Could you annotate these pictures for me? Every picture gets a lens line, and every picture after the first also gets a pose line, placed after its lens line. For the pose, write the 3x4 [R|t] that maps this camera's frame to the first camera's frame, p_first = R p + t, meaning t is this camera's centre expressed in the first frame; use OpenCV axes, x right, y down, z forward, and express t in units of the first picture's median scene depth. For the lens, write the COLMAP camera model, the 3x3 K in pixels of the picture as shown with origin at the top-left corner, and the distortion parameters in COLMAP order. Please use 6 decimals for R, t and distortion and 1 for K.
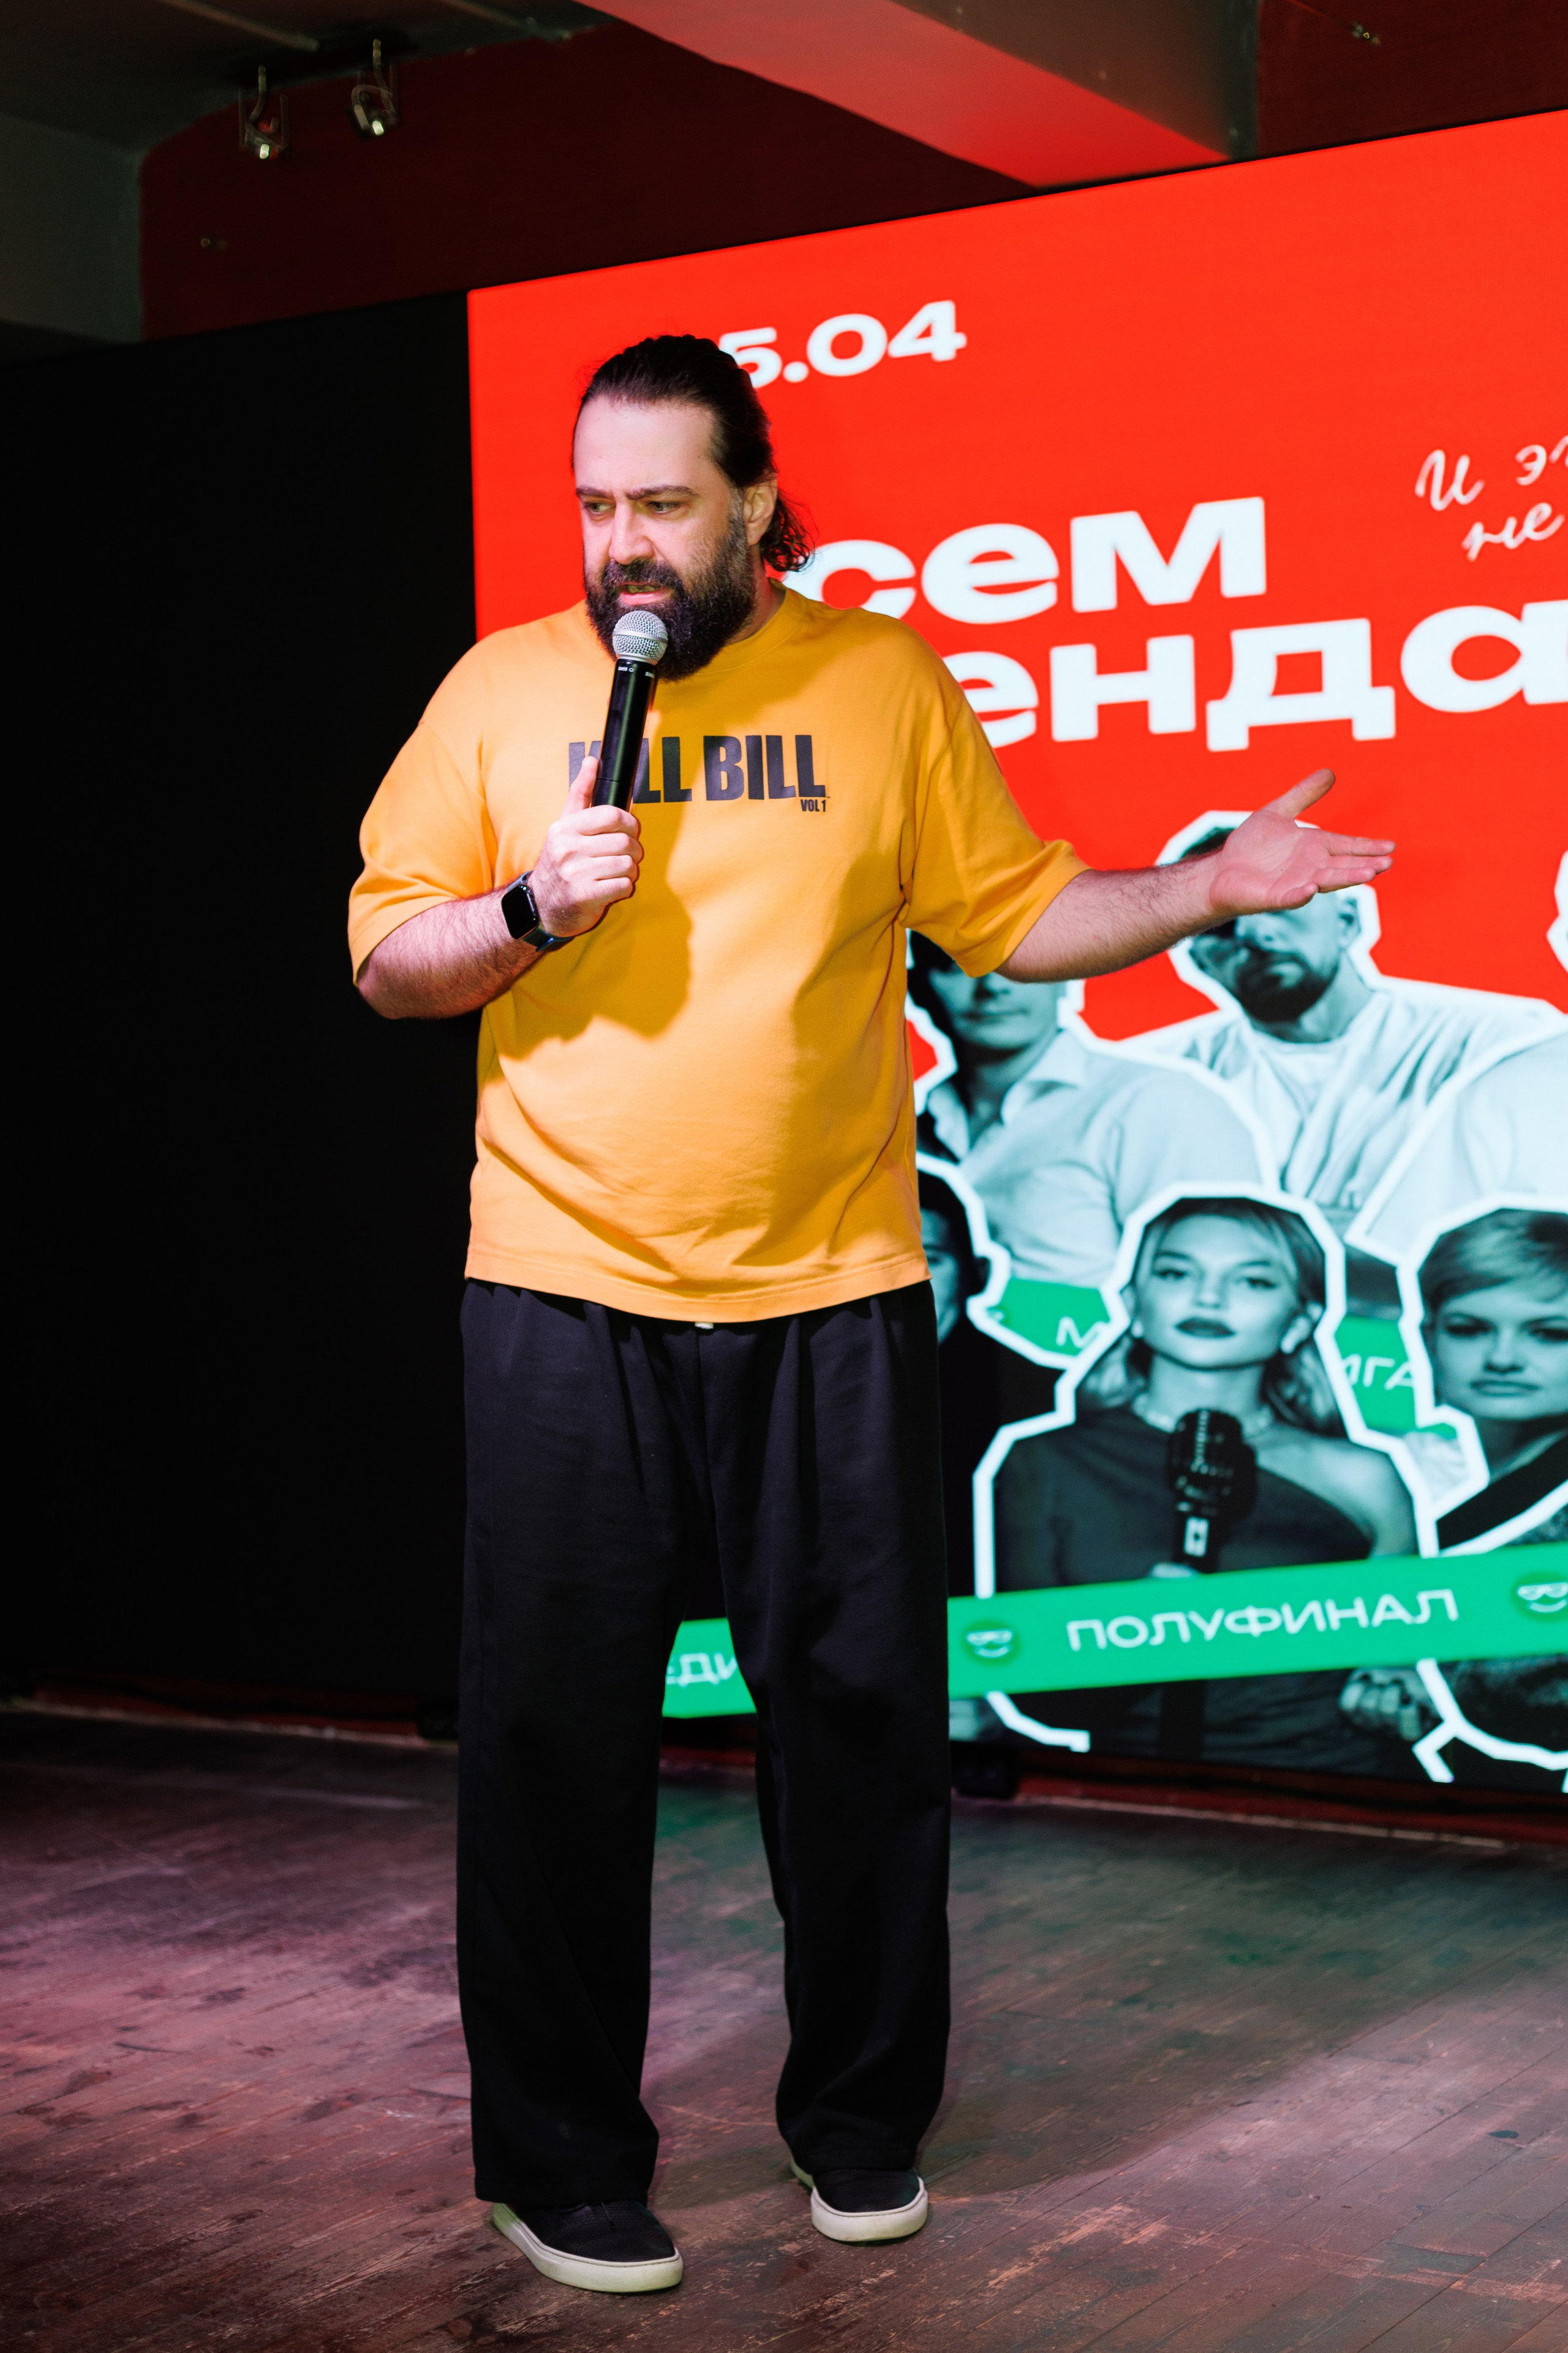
lens RADIAL K [[3693.3, 0, 835.4], [0, 3693.3, 1165.0], [0, 0, 1]] dist [0.003991, 0.066572]
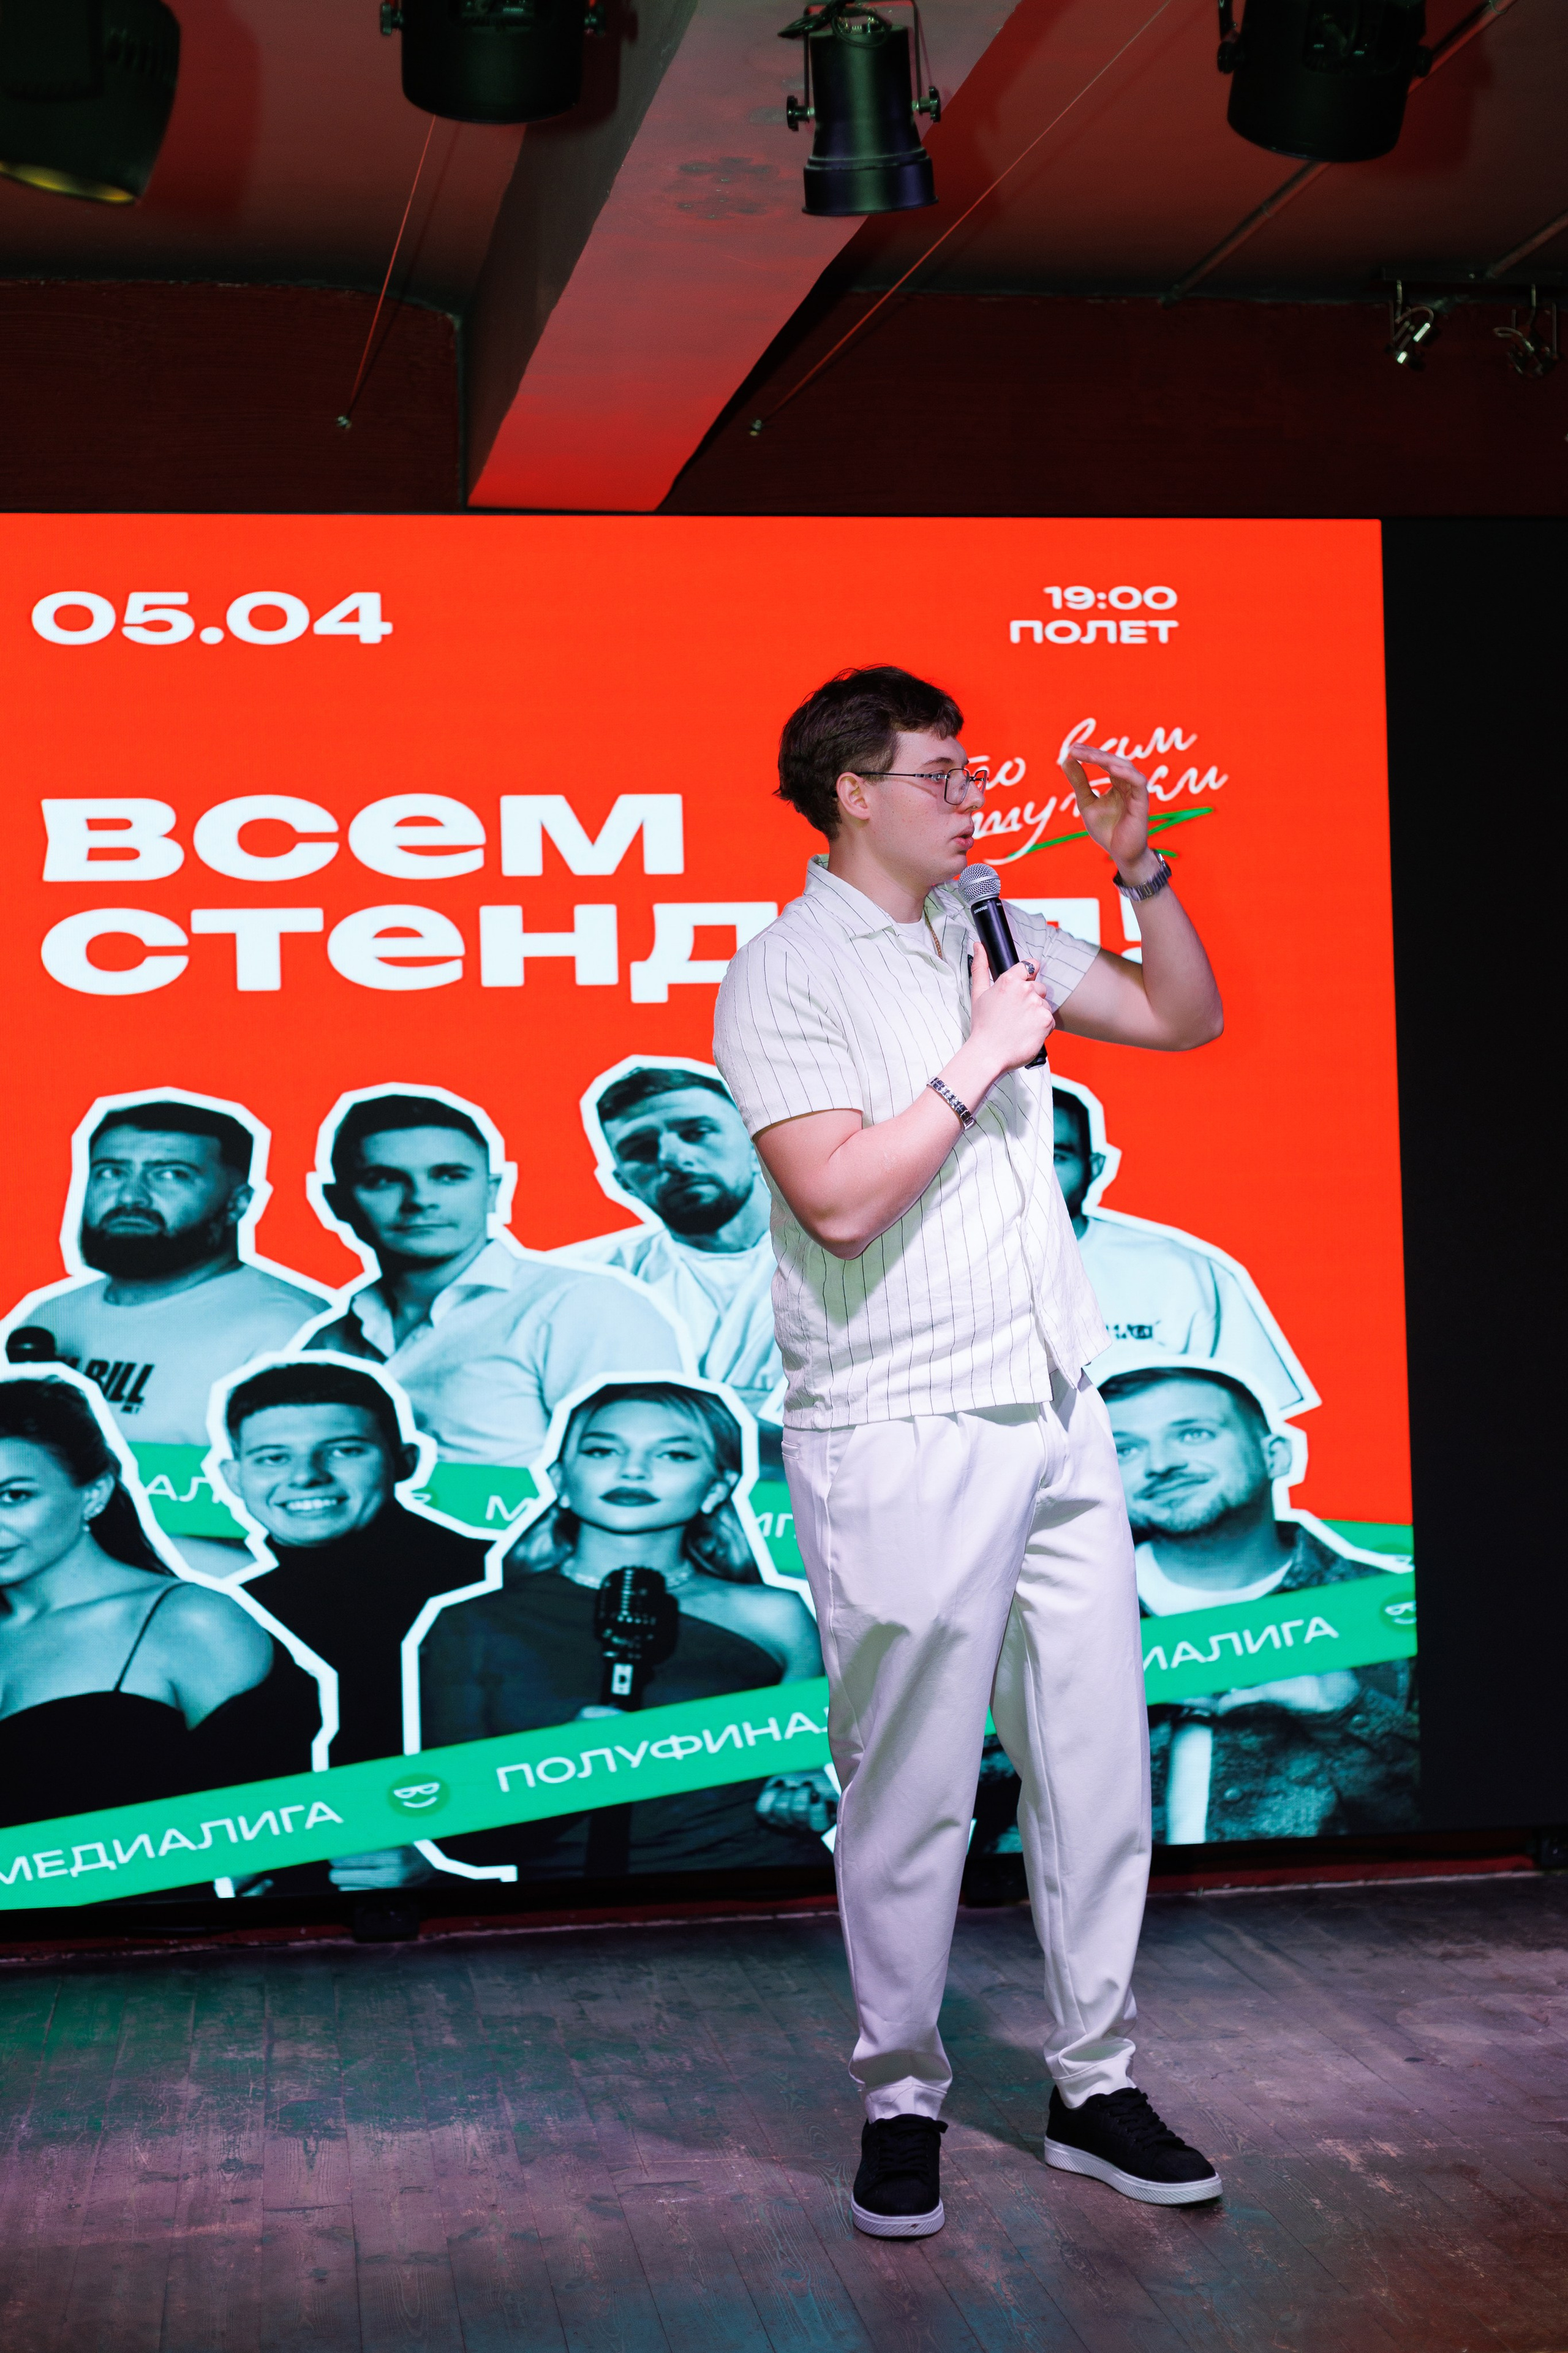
lens RADIAL K [[3714.7, 0, 823.9], [0, 3714.7, 1113.5], [0, 0, 1]] dist [0.011783, -0.009170]
pose [[0.754075, 0.024185, 0.656343, -0.628083], [0.024949, 0.997546, -0.065423, 0.001760], [-0.656314, 0.065709, 0.751621, 0.074124]]
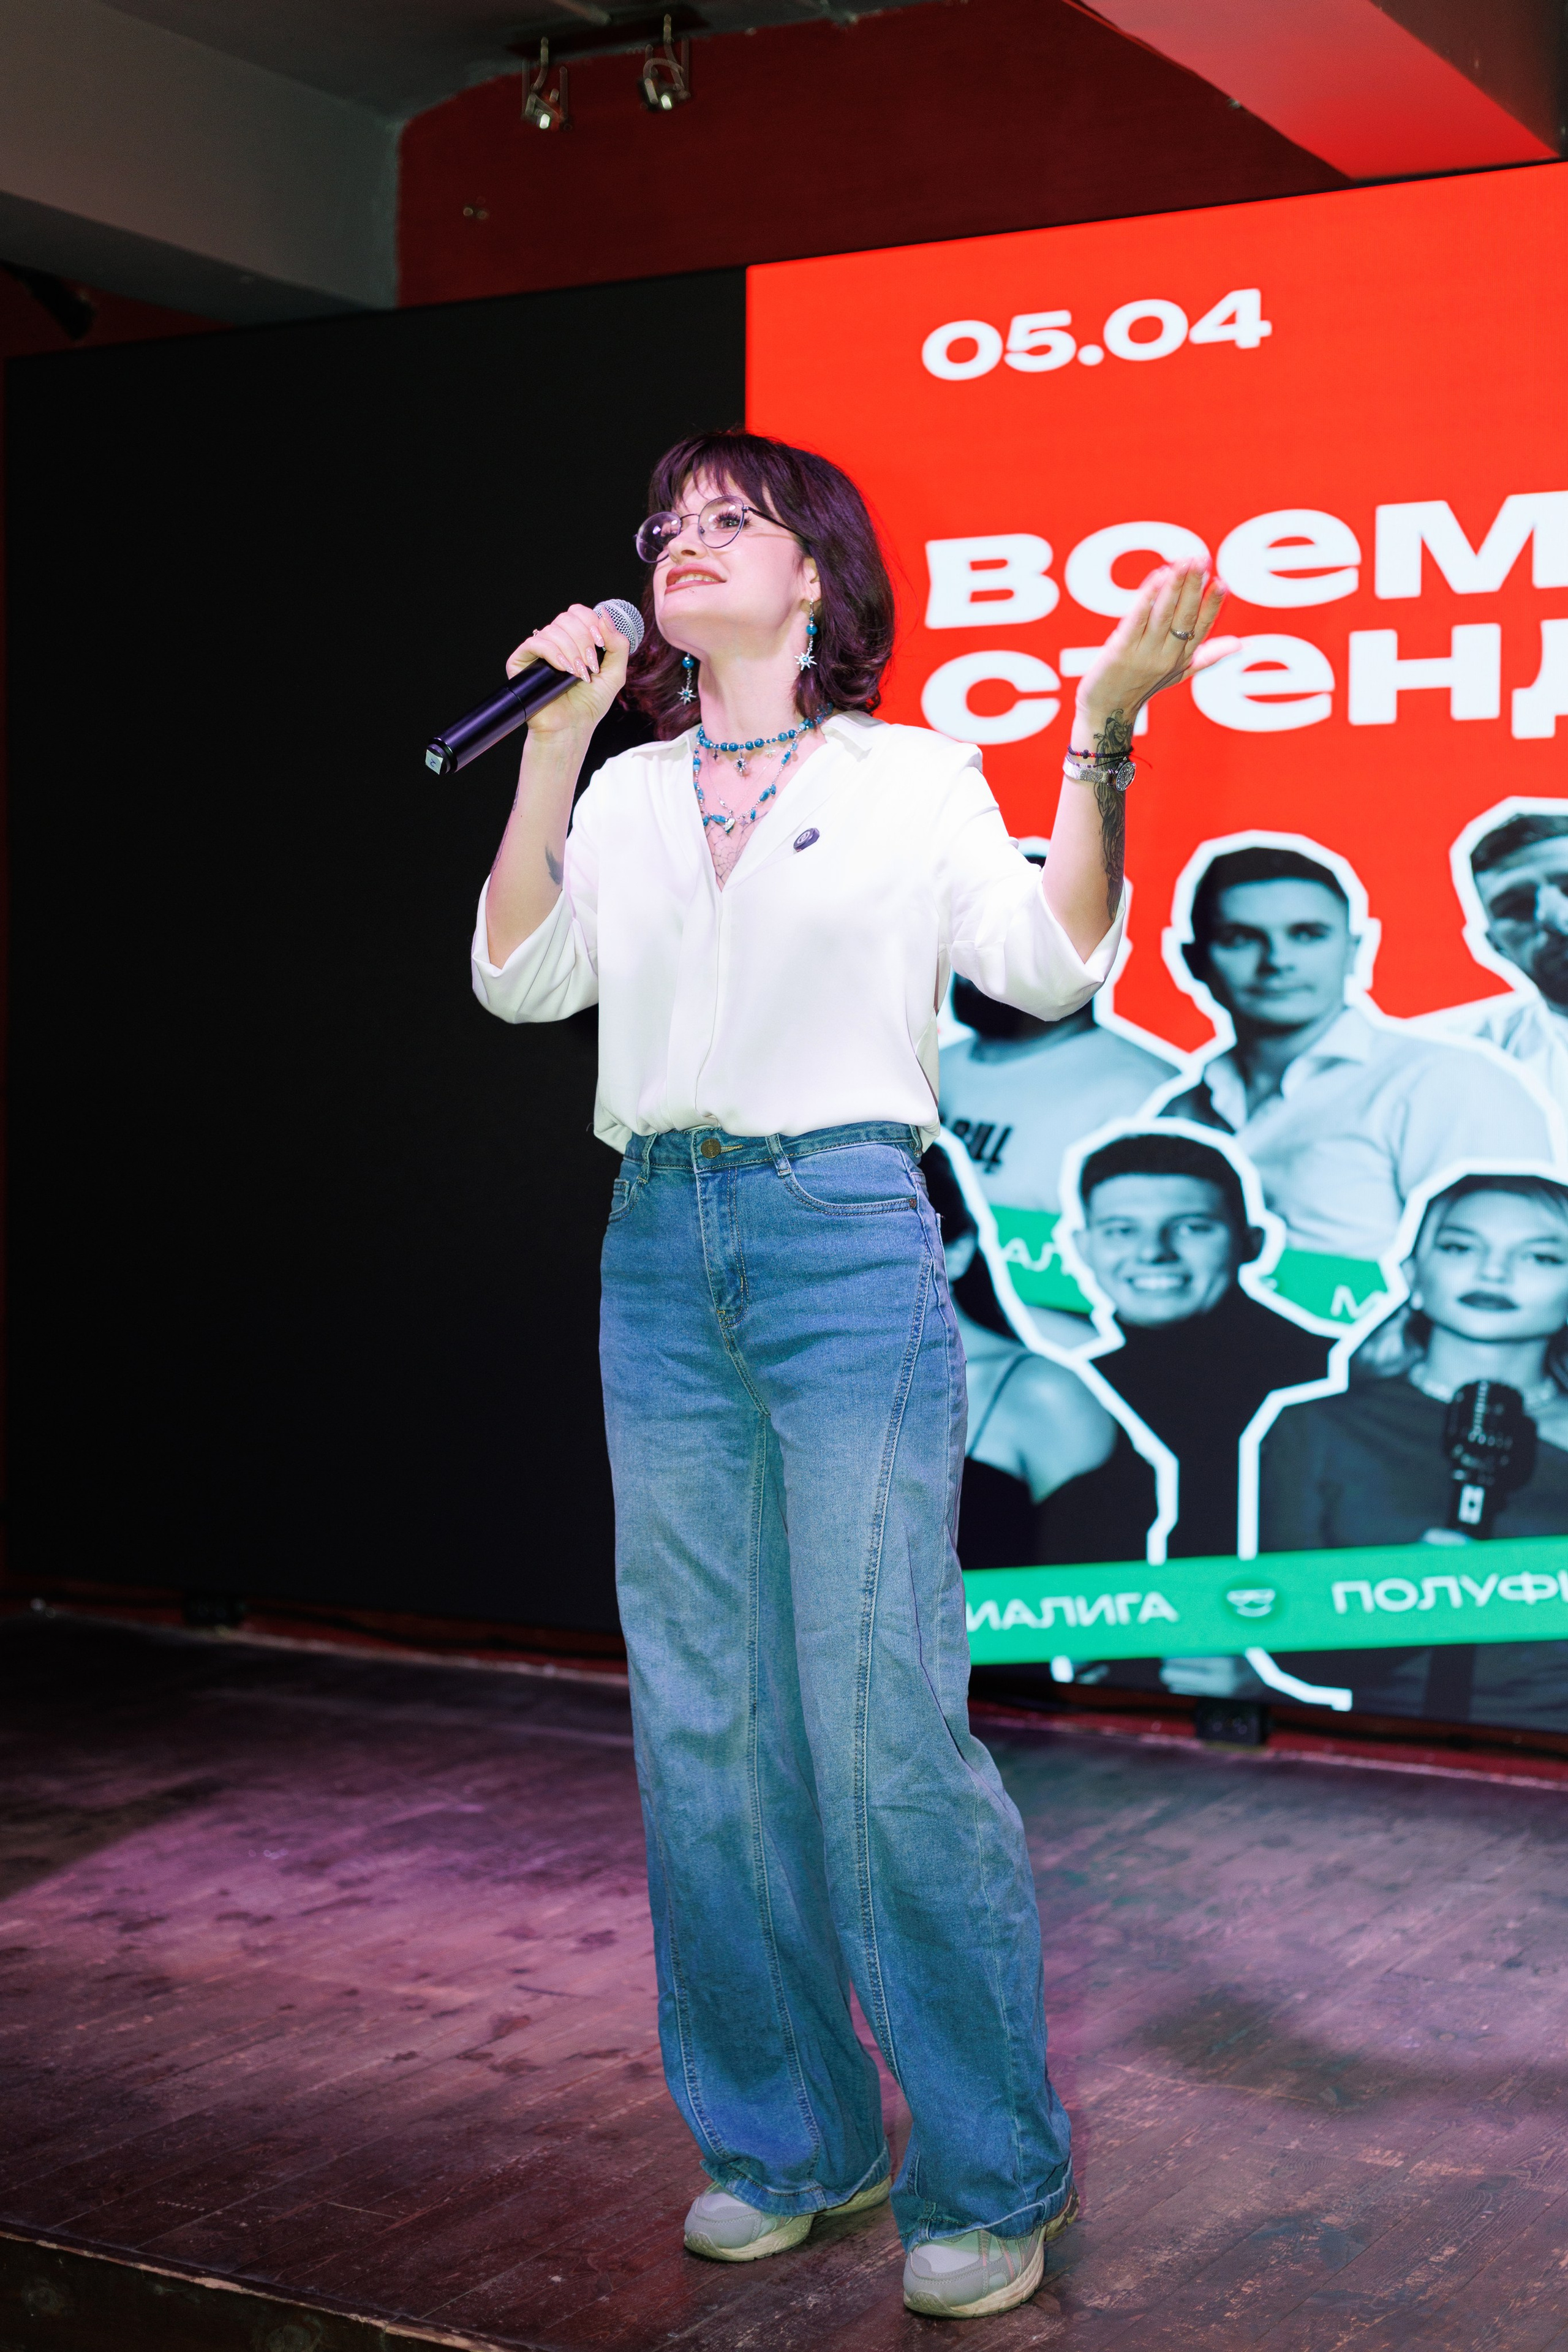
lens RADIAL K [[3396.5, 0, 777.3], [0, 3396.5, 1185.8], [0, 0, 1]] dist [0.008906, 0.034524]
pose [[0.998906, 0.028427, 0.037141, -0.133954], [-0.028942, 0.999491, 0.013413, 0.005101], [-0.036741, -0.014473, 0.999220, 0.065106]]
